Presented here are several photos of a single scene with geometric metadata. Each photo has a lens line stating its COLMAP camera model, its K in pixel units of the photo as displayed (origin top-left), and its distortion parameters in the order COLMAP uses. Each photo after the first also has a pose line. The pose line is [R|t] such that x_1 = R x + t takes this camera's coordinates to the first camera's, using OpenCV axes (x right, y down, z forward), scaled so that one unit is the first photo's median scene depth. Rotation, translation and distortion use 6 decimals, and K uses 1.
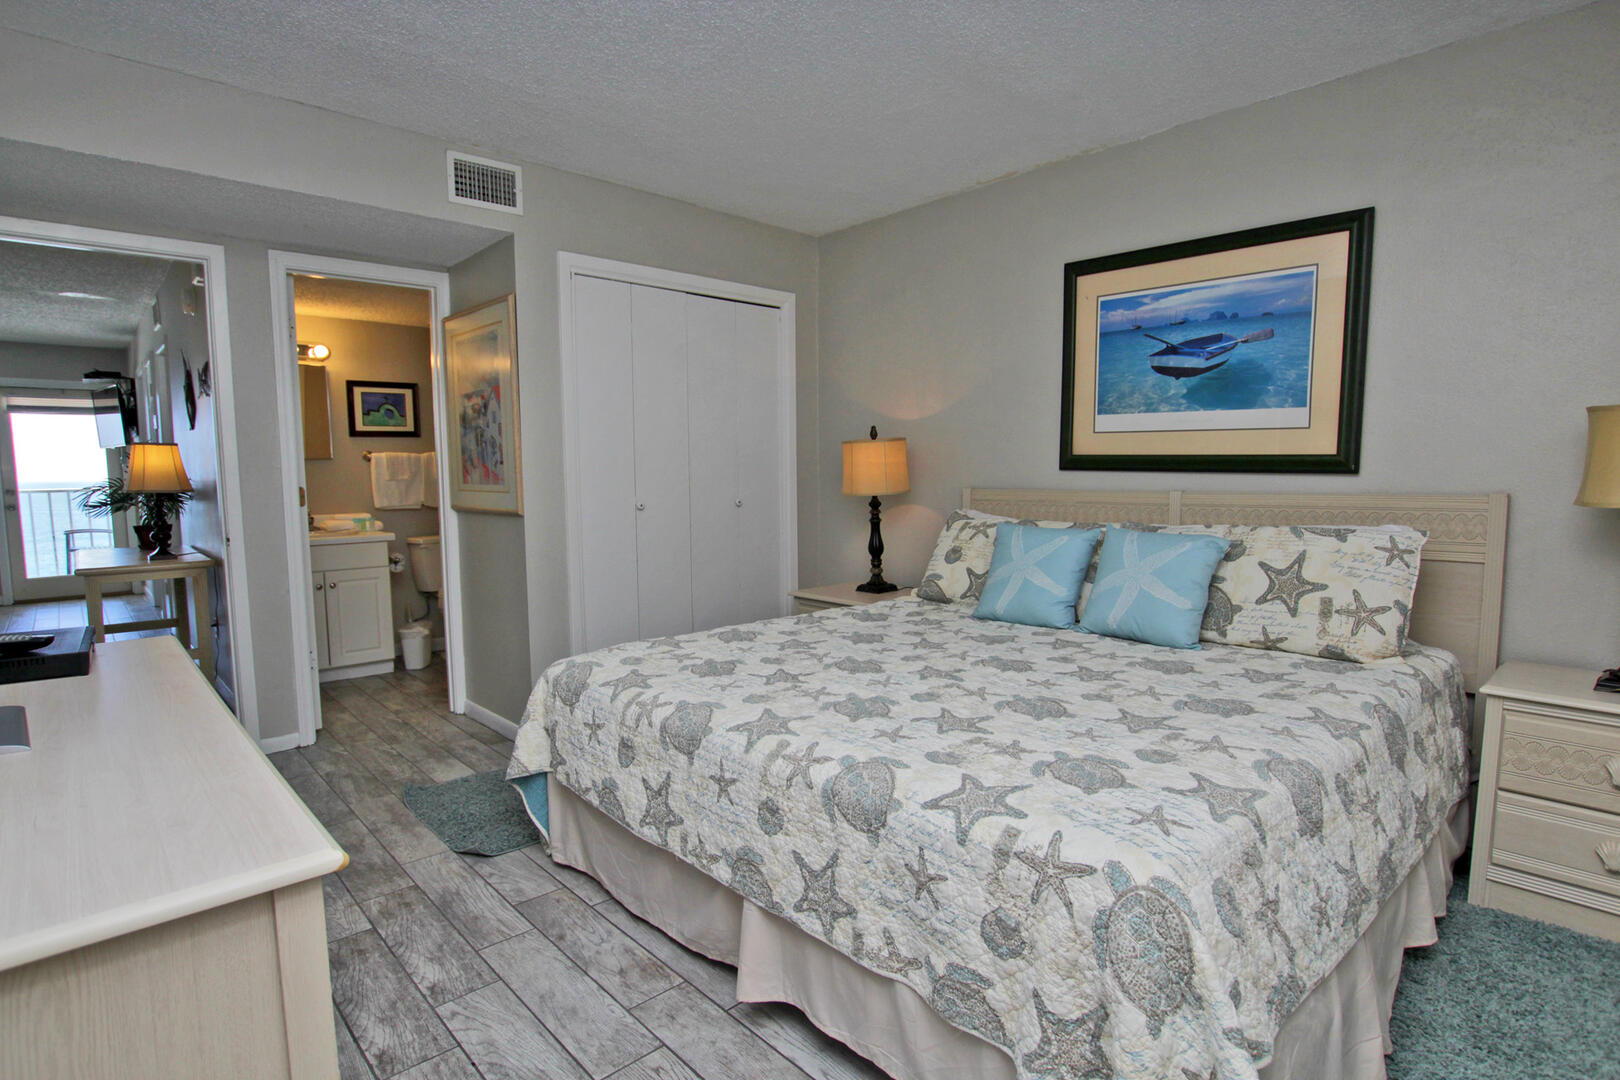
lens RADIAL K [[816.6, 0, 810.0], [0, 816.6, 540.0], [0, 0, 1]] dist [-0.001079, -0.000230]
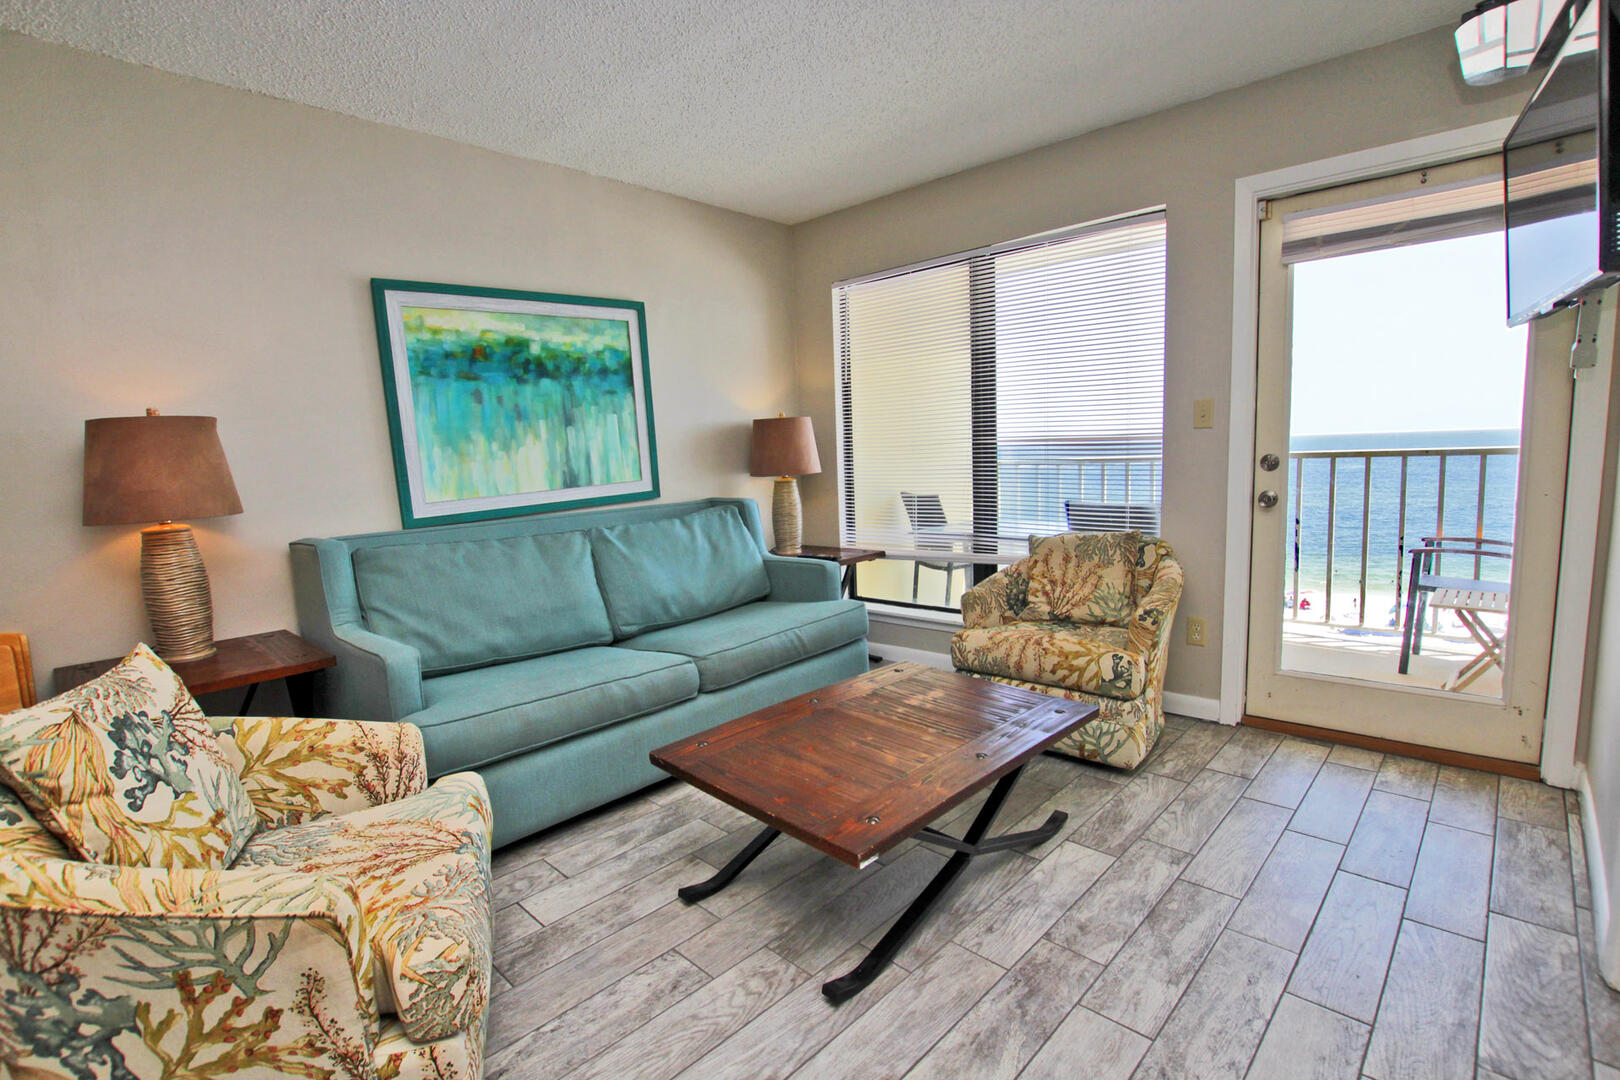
lens RADIAL K [[764.0, 0, 810.0], [0, 764.0, 540.0], [0, 0, 1]] dist [-0.018657, 0.000016]
pose [[0.066123, 0.128237, -0.989537, -0.583712], [-0.059179, 0.990465, 0.124403, -0.050085], [0.996055, 0.050334, 0.073081, 0.710534]]
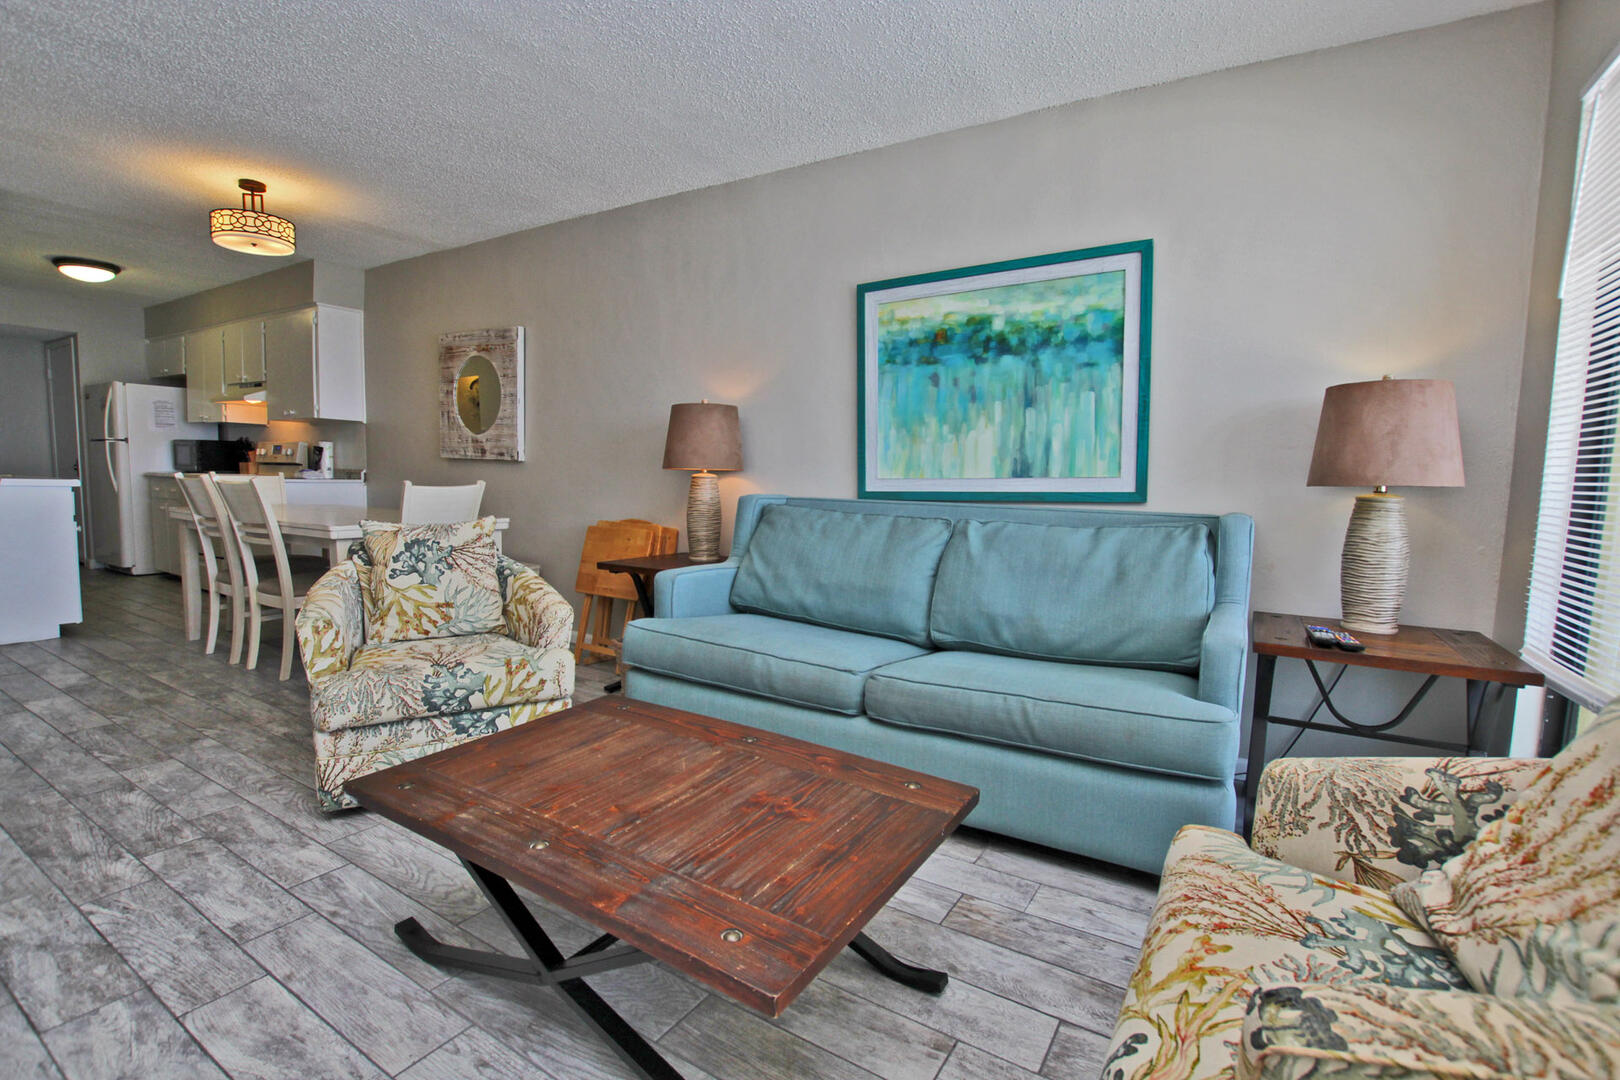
lens RADIAL K [[756.9, 0, 811.8], [0, 756.9, 546.3], [0, 0, 1]] dist [-0.042484, 0.008007]
pose [[-0.964571, 0.014396, -0.263431, -0.824758], [-0.037542, 0.980859, 0.191065, -0.051979], [0.261139, 0.194185, -0.945568, 0.940085]]
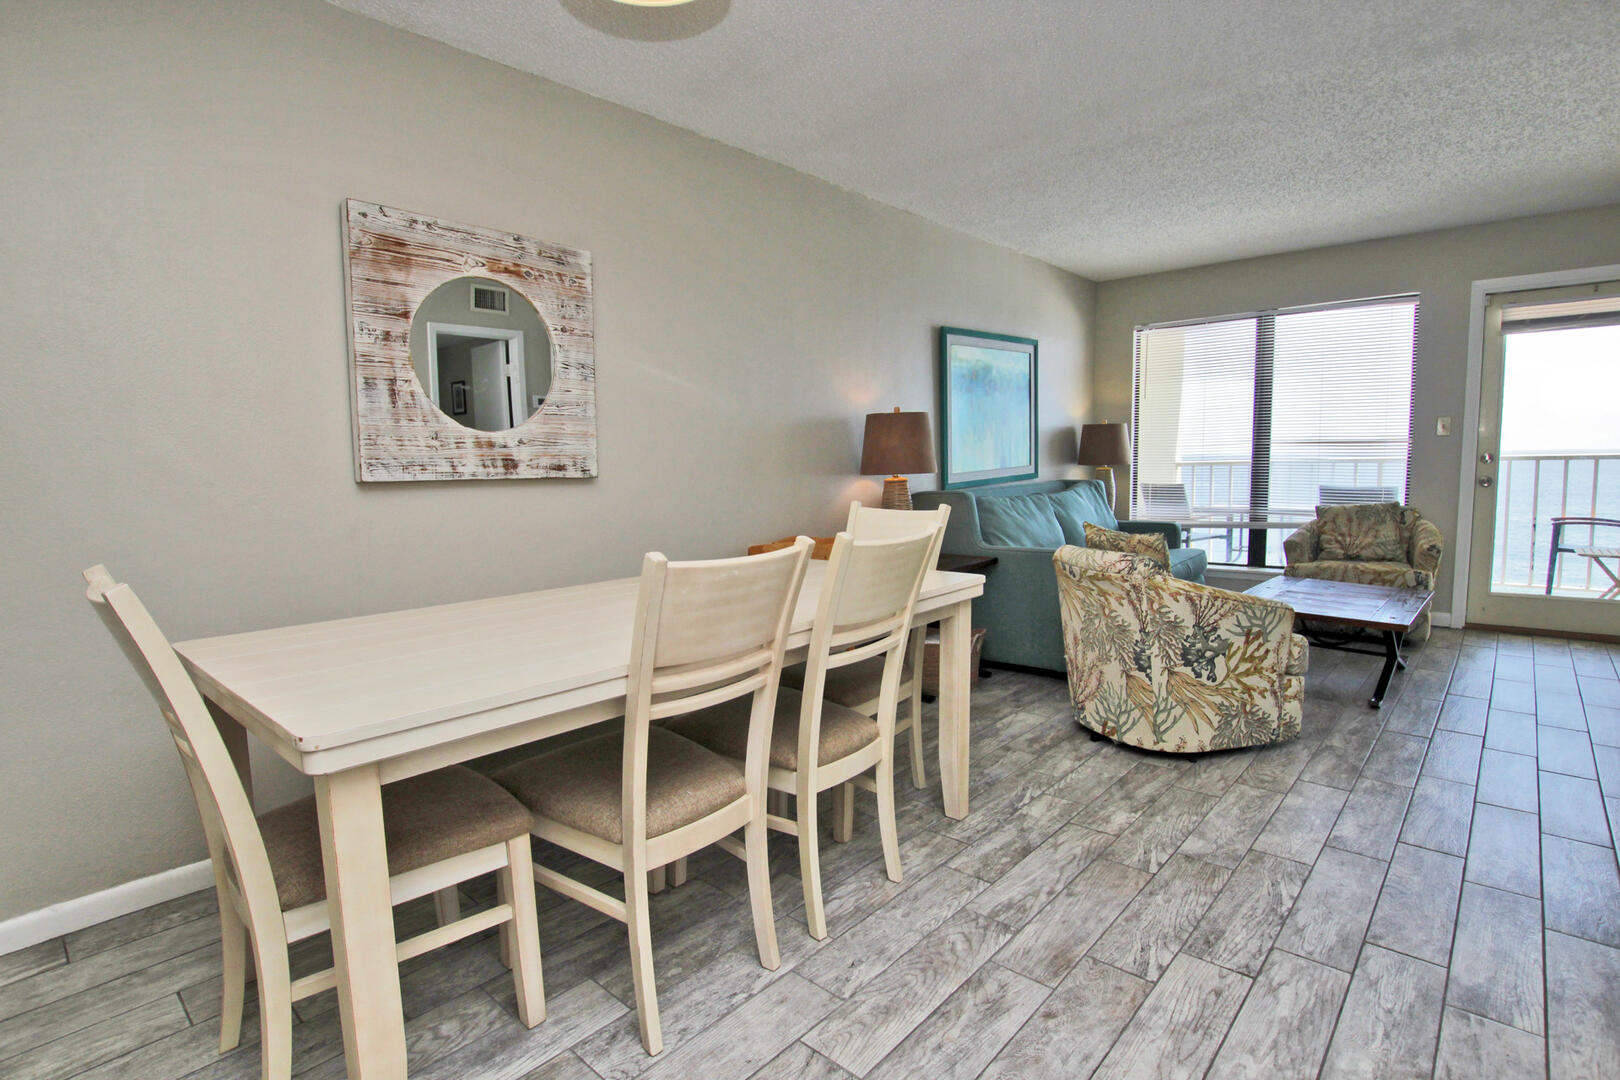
lens RADIAL K [[812.6, 0, 813.3], [0, 812.6, 532.4], [0, 0, 1]] dist [-0.007413, -0.000791]
pose [[0.105543, 0.105996, -0.988750, -0.374882], [-0.081461, 0.991883, 0.097636, -0.017077], [0.991073, 0.070240, 0.113320, 0.379097]]
